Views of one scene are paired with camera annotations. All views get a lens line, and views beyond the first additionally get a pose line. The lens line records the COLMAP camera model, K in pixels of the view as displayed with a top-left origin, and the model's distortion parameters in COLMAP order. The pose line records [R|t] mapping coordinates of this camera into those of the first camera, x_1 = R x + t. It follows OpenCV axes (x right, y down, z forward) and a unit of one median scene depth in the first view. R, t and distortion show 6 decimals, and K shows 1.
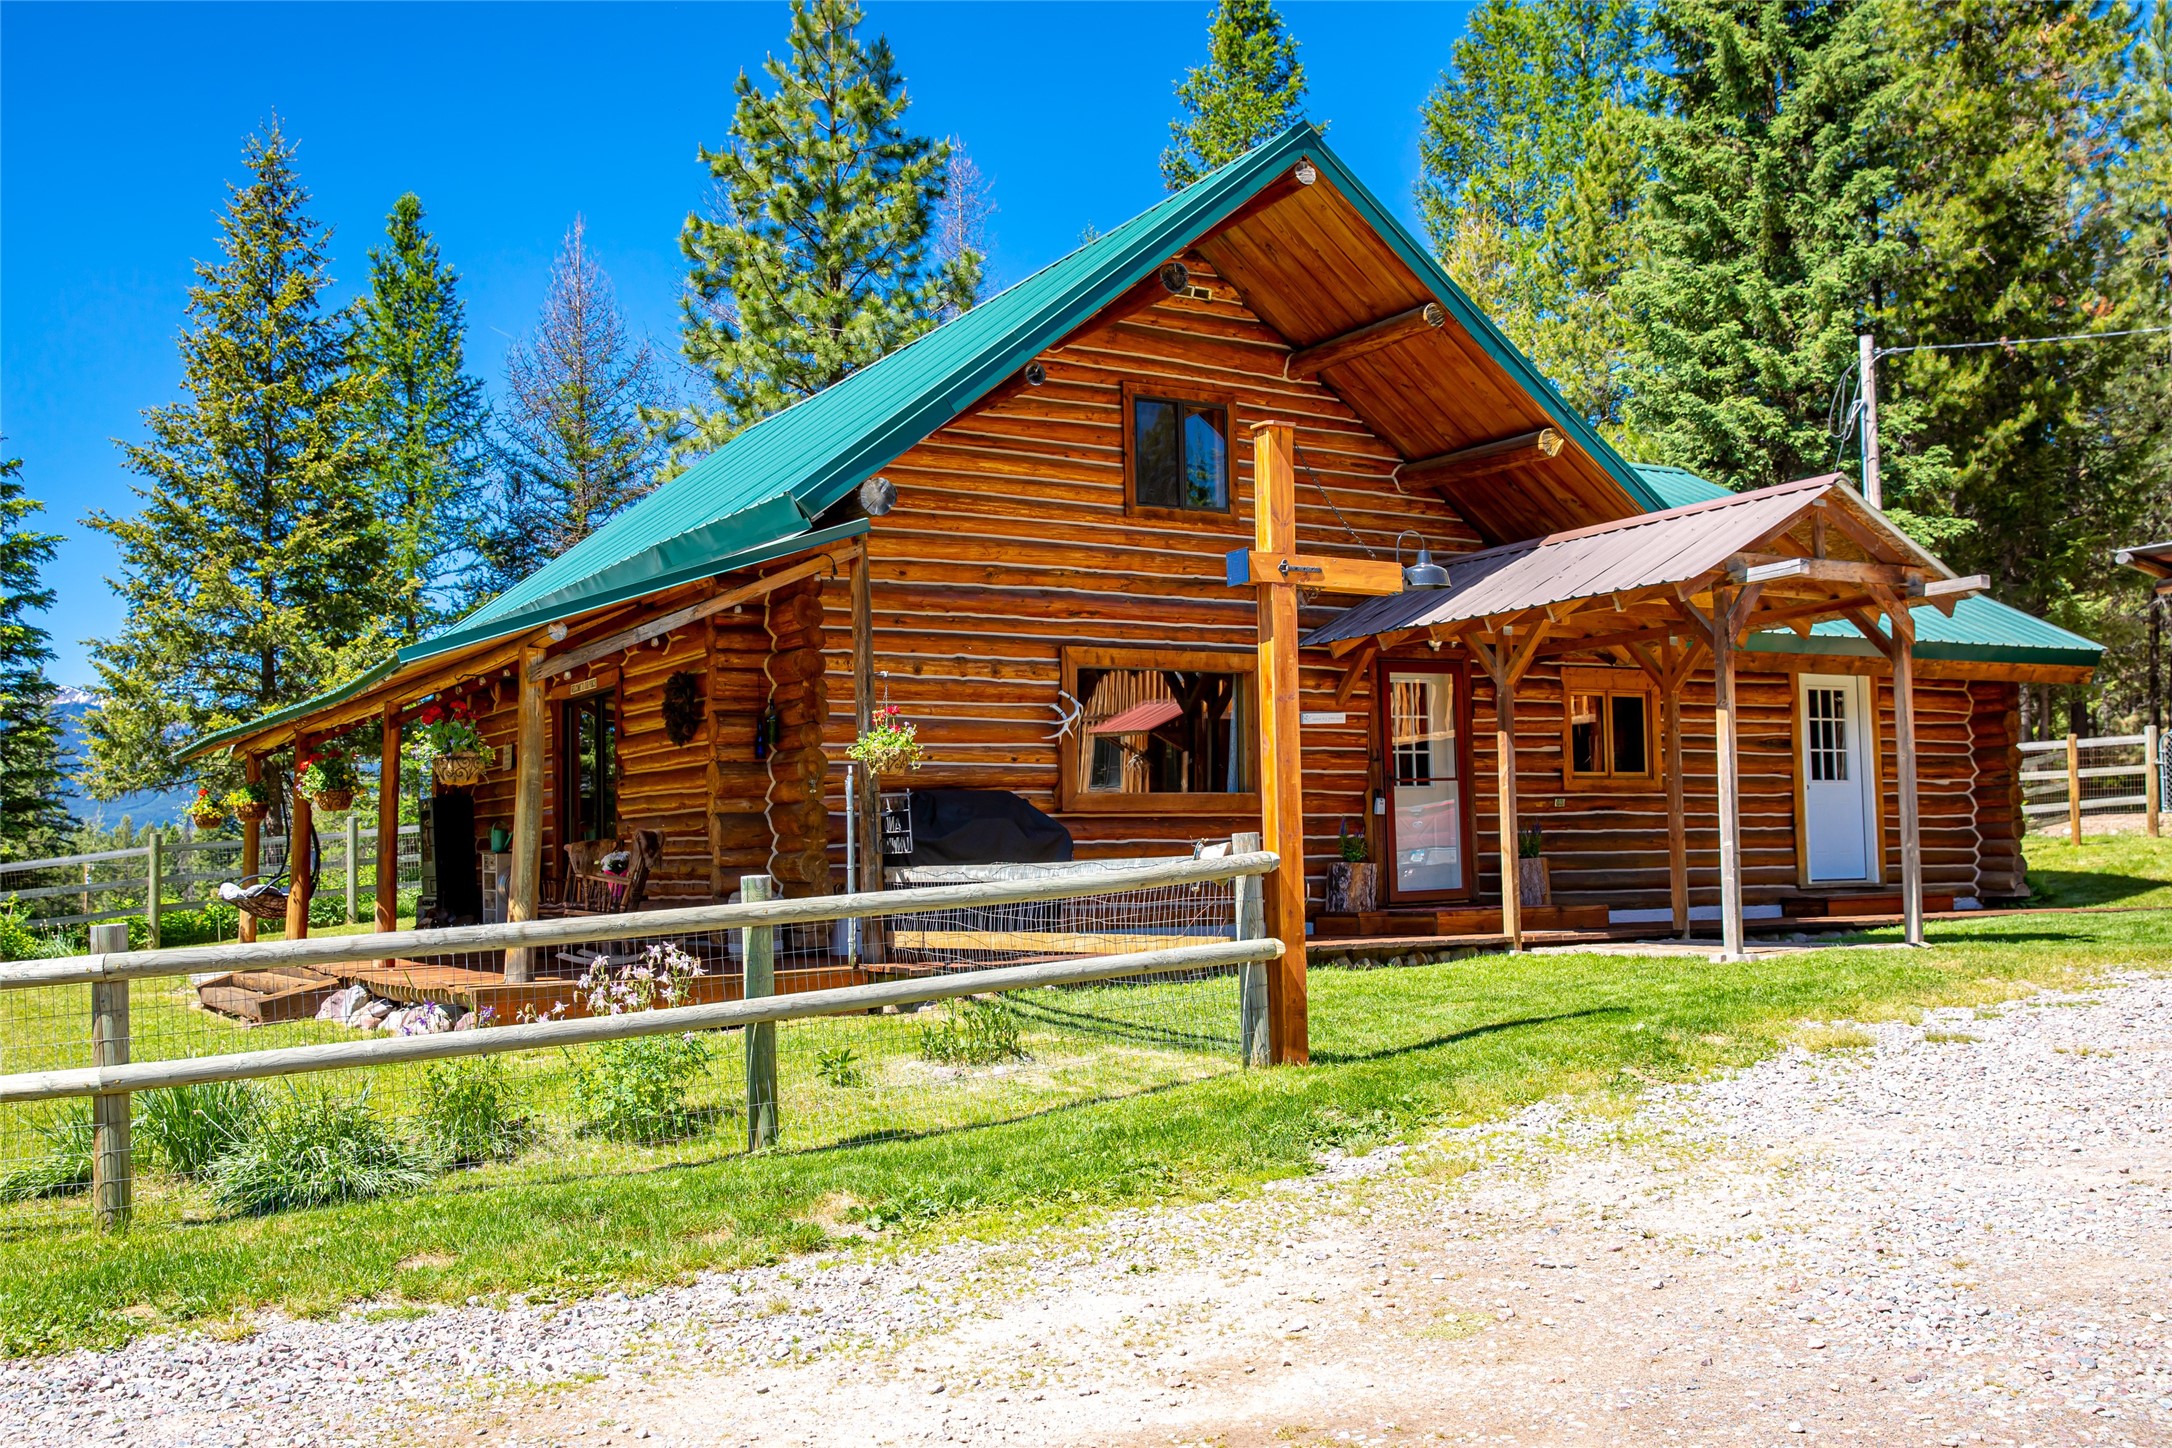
lens RADIAL K [[1943.8, 0, 1086.0], [0, 1943.8, 724.0], [0, 0, 1]] dist [0.078289, -0.000640]
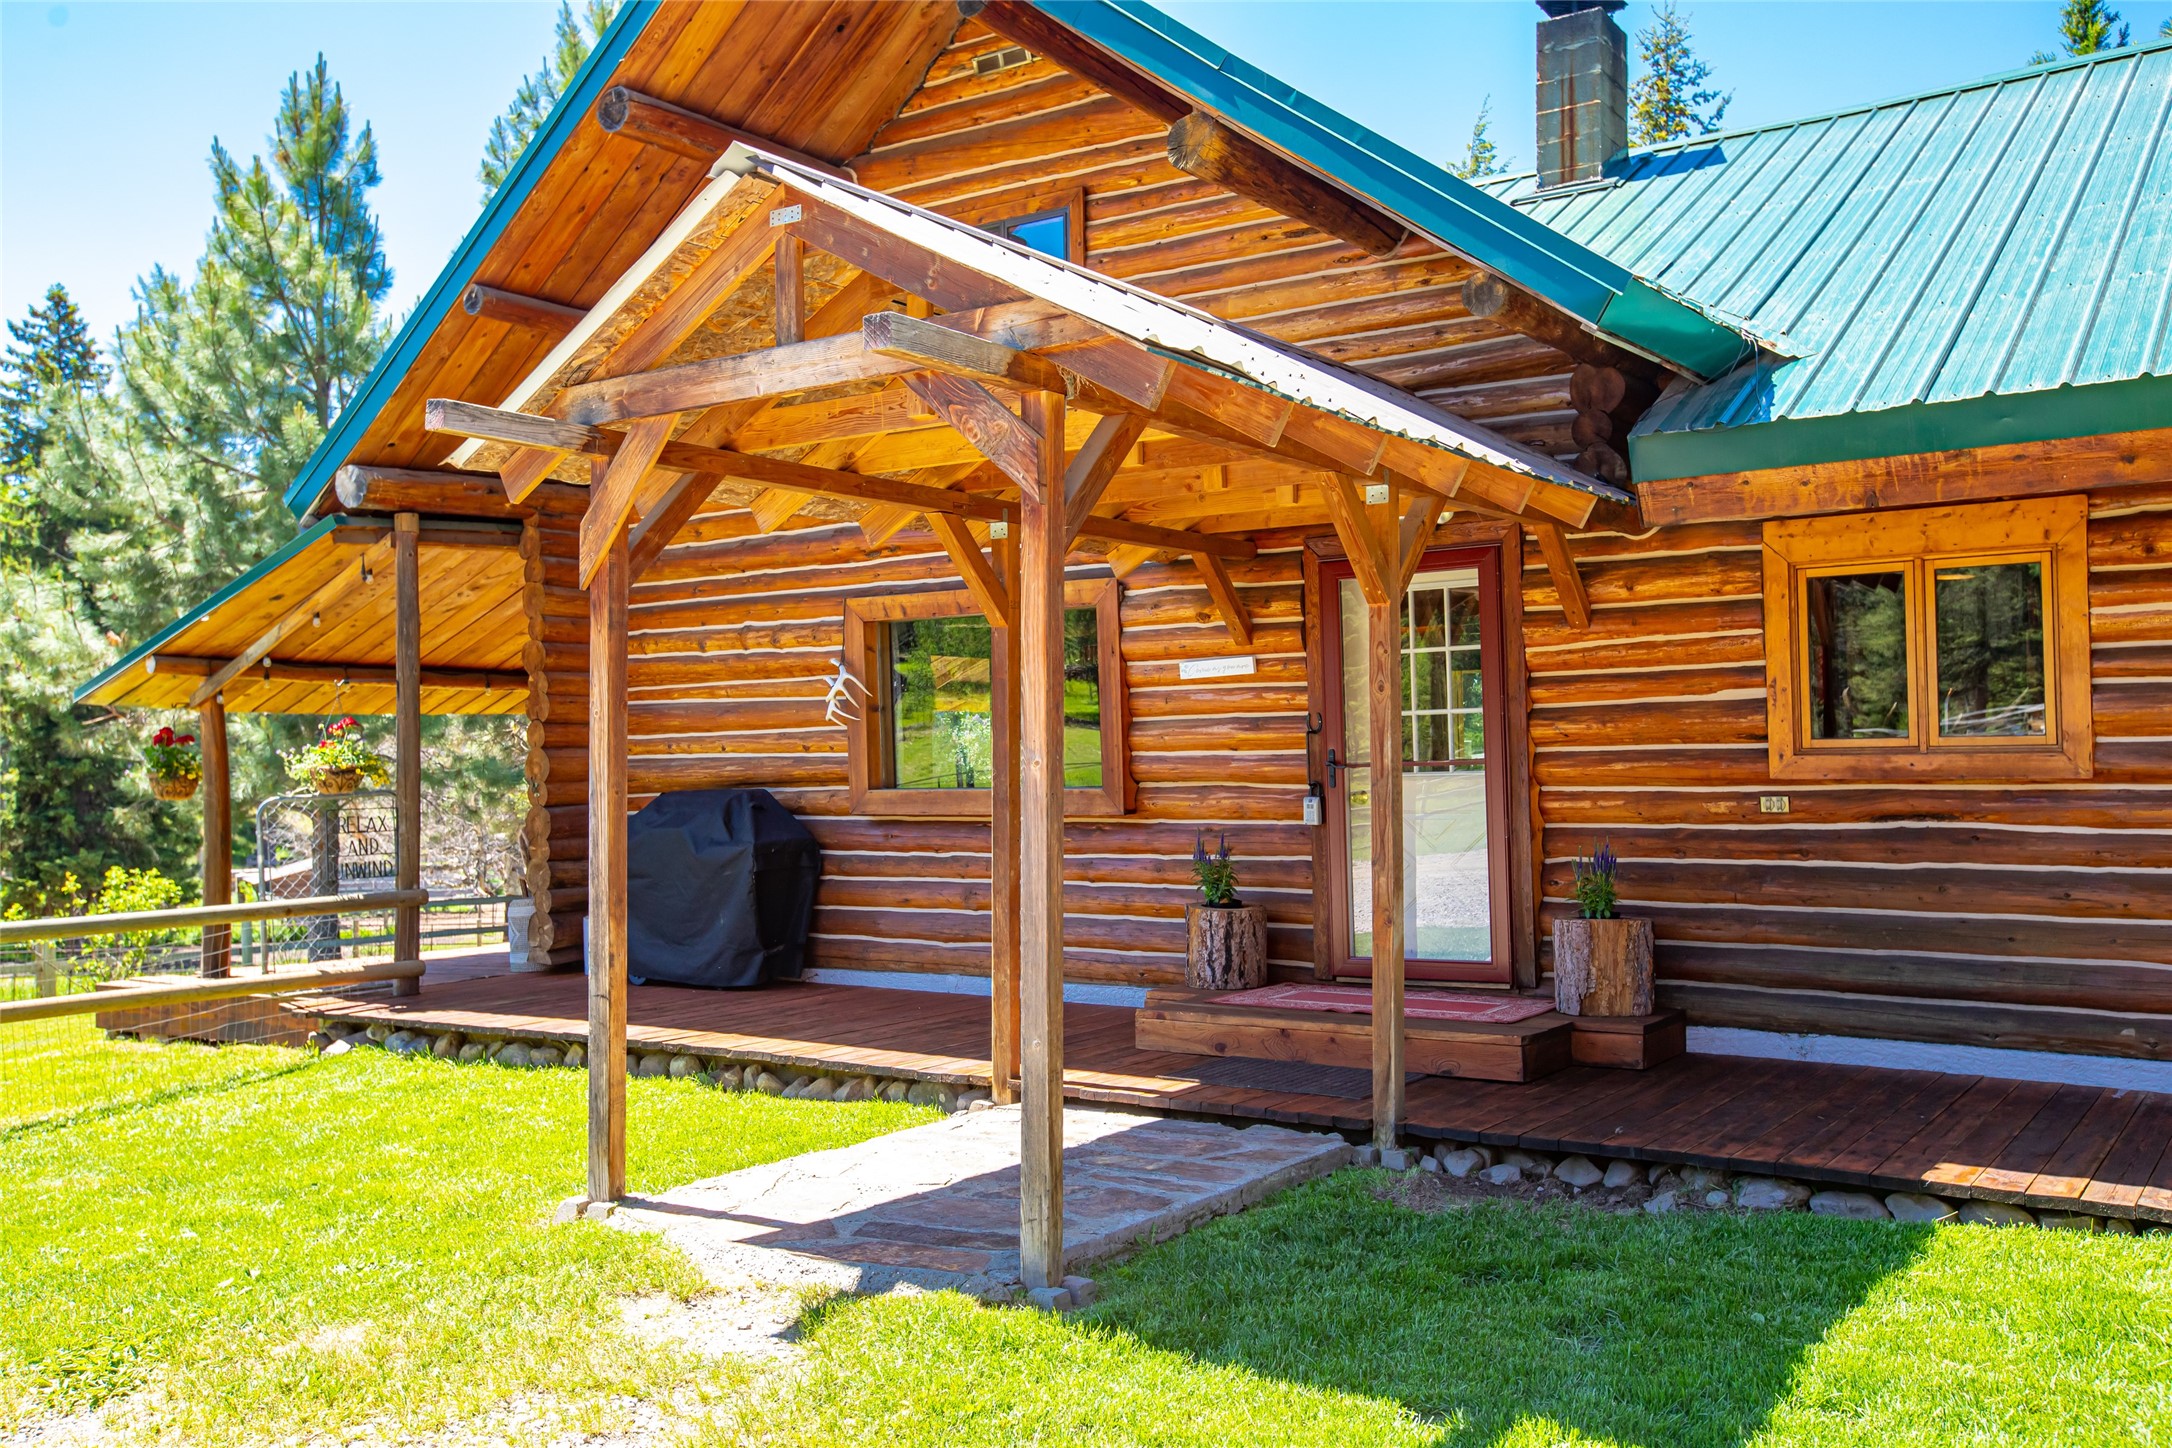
lens RADIAL K [[1943.8, 0, 1086.0], [0, 1943.8, 724.0], [0, 0, 1]] dist [0.078289, -0.000640]
pose [[0.409626, 0.000074, -0.912253, 0.428189], [0.074237, 0.996681, 0.033415, -0.005713], [0.909228, -0.081411, 0.408261, 0.451759]]
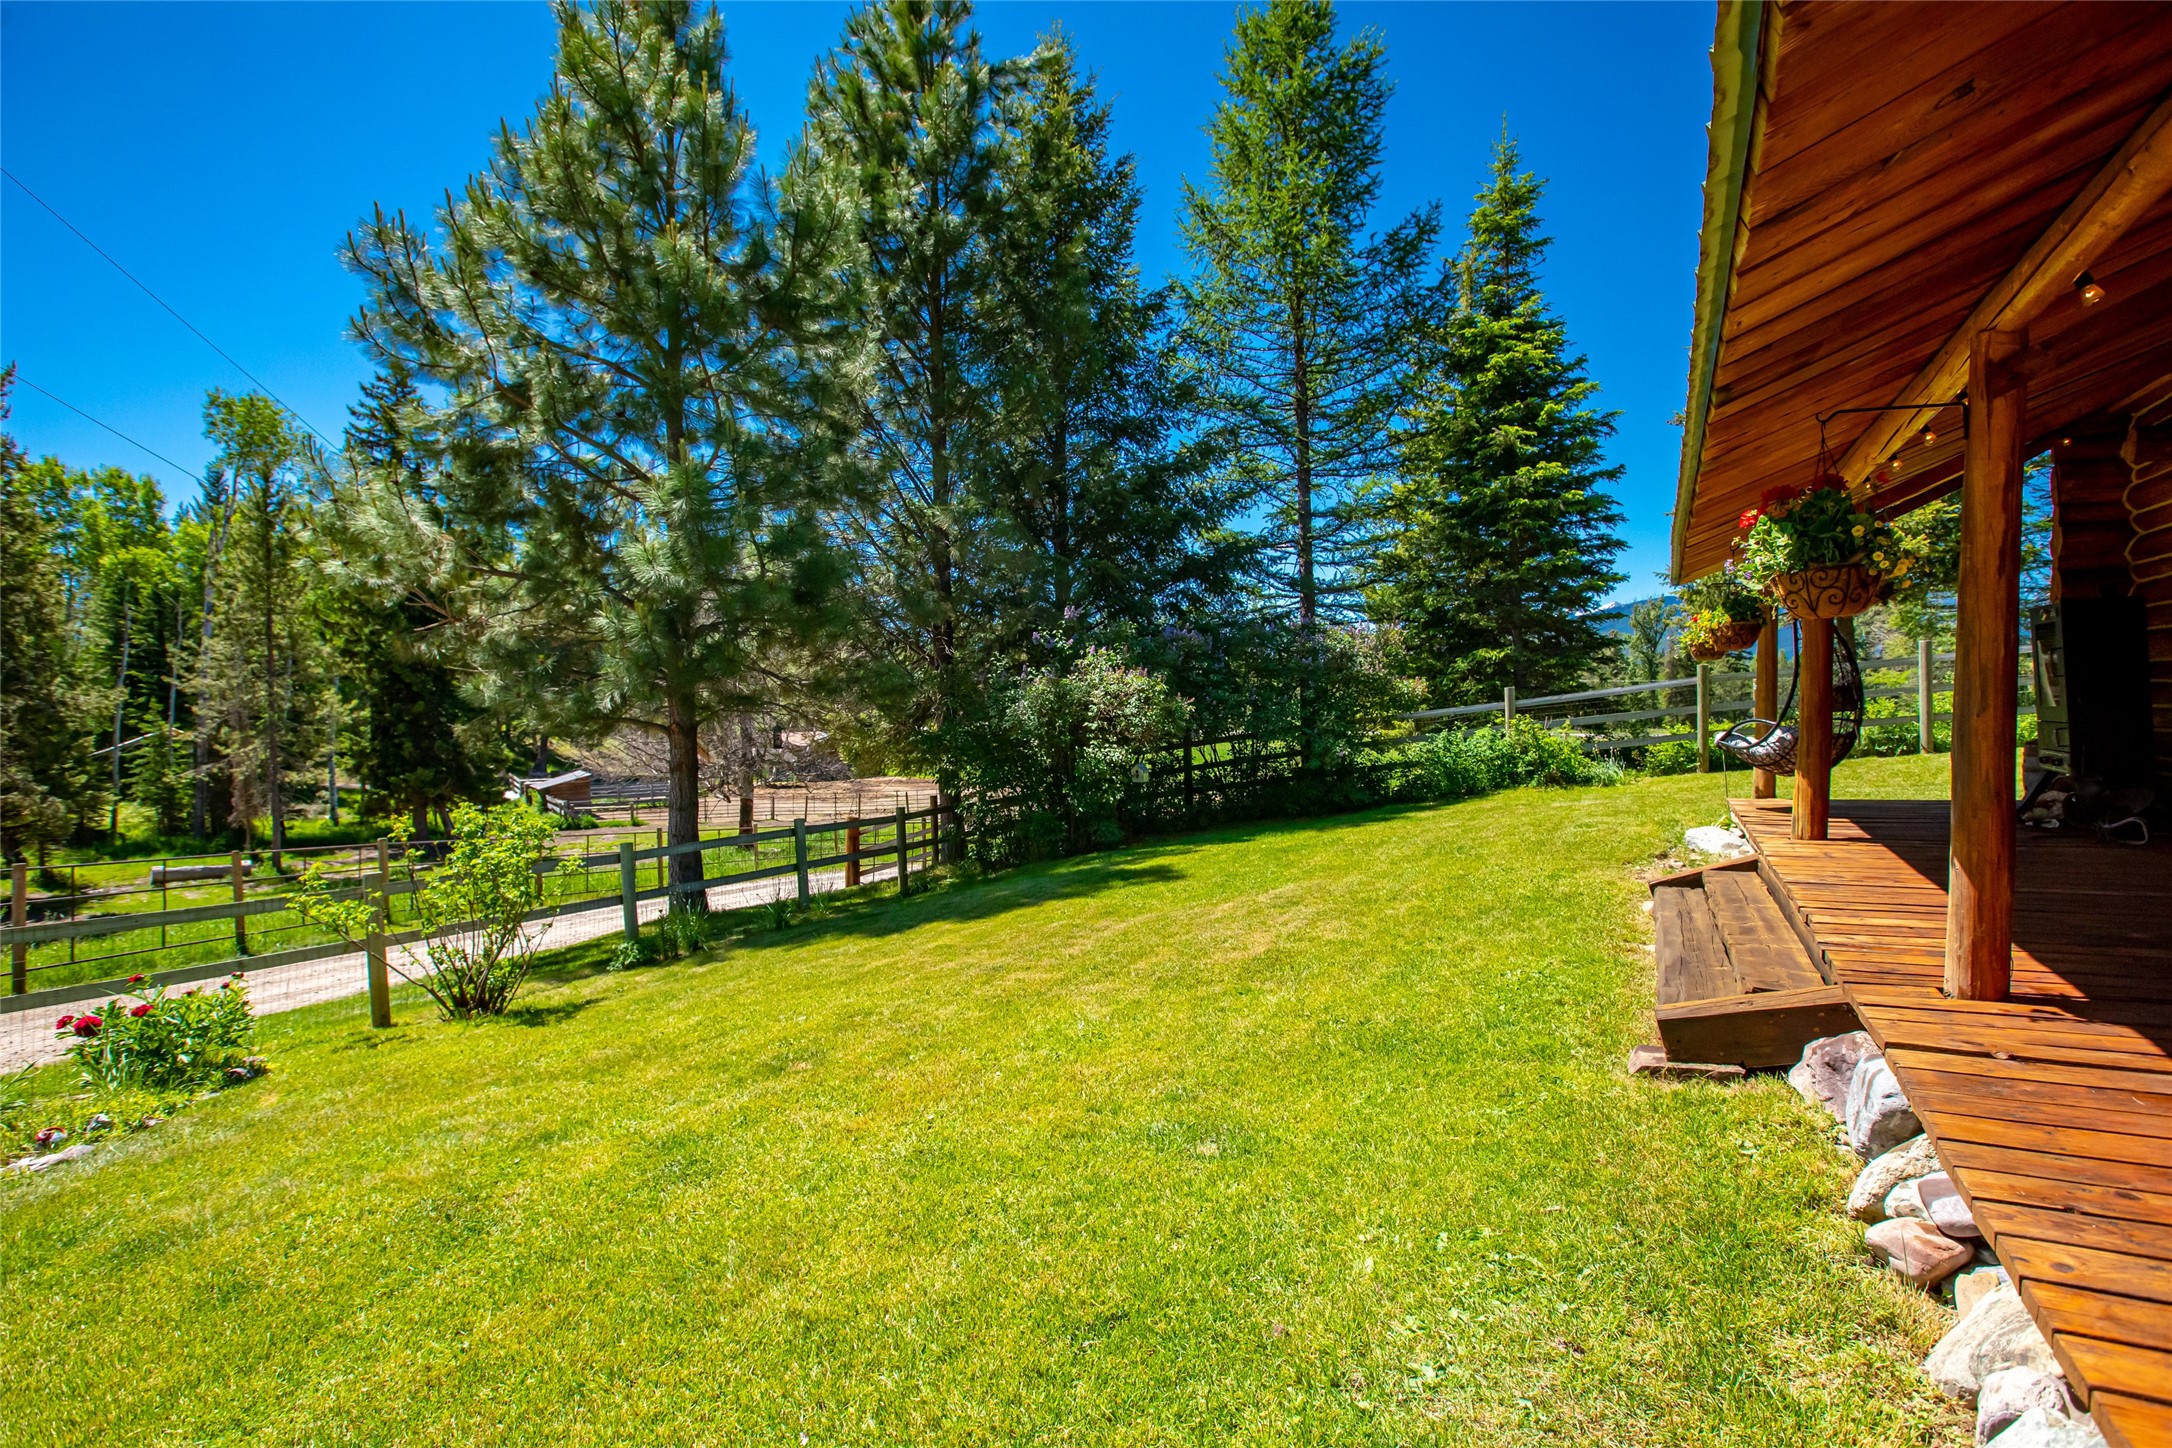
lens RADIAL K [[1030.5, 0, 1048.1], [0, 1030.5, 719.9], [0, 0, 1]] dist [-0.002378, -0.000176]
pose [[0.480570, 0.019593, -0.876737, -0.151936], [0.076963, 0.994951, 0.064421, 0.022123], [0.873573, -0.098435, 0.476635, 0.424303]]
